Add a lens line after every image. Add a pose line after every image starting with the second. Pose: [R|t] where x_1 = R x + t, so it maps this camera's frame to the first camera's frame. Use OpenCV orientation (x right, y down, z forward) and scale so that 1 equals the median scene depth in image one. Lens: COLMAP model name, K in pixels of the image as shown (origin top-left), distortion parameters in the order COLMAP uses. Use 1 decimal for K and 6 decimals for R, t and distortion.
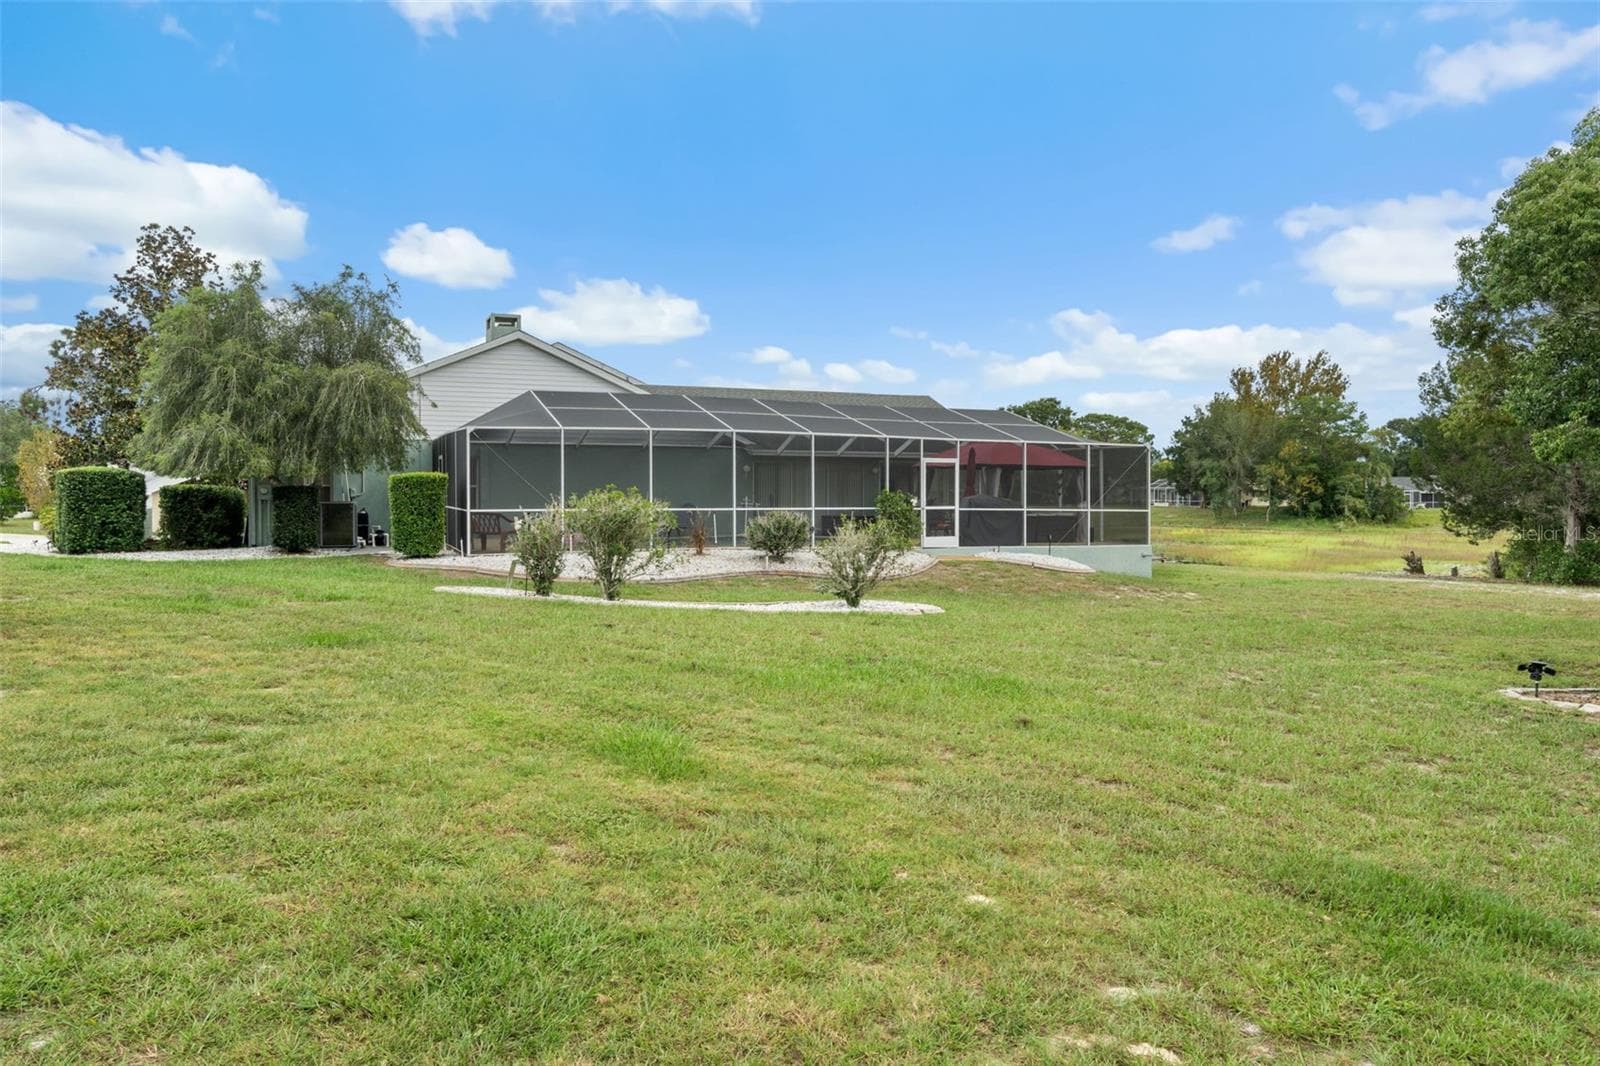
lens RADIAL K [[1251.1, 0, 799.8], [0, 1251.1, 533.2], [0, 0, 1]] dist [0.077498, -0.011865]
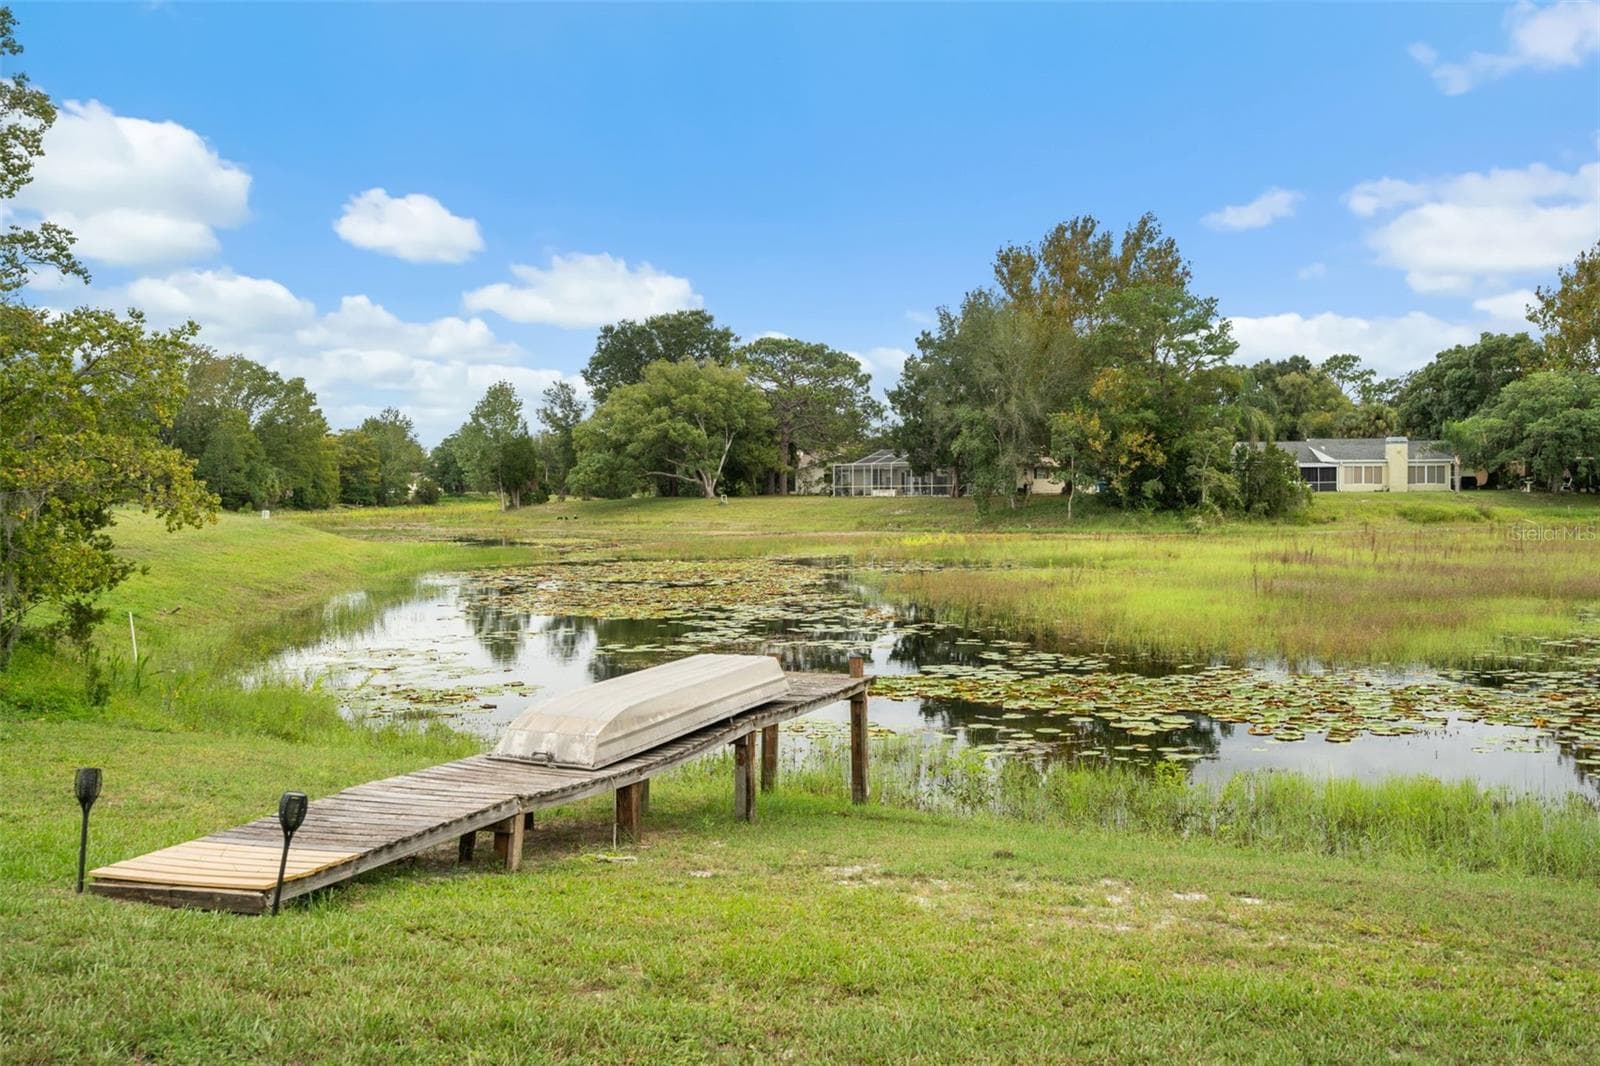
lens RADIAL K [[1509.5, 0, 789.1], [0, 1509.5, 562.8], [0, 0, 1]] dist [0.015708, 0.000000]
pose [[0.976940, -0.021429, 0.212434, 0.116551], [0.019769, 0.999755, 0.009938, 0.001114], [-0.212595, -0.005509, 0.977125, 0.401008]]
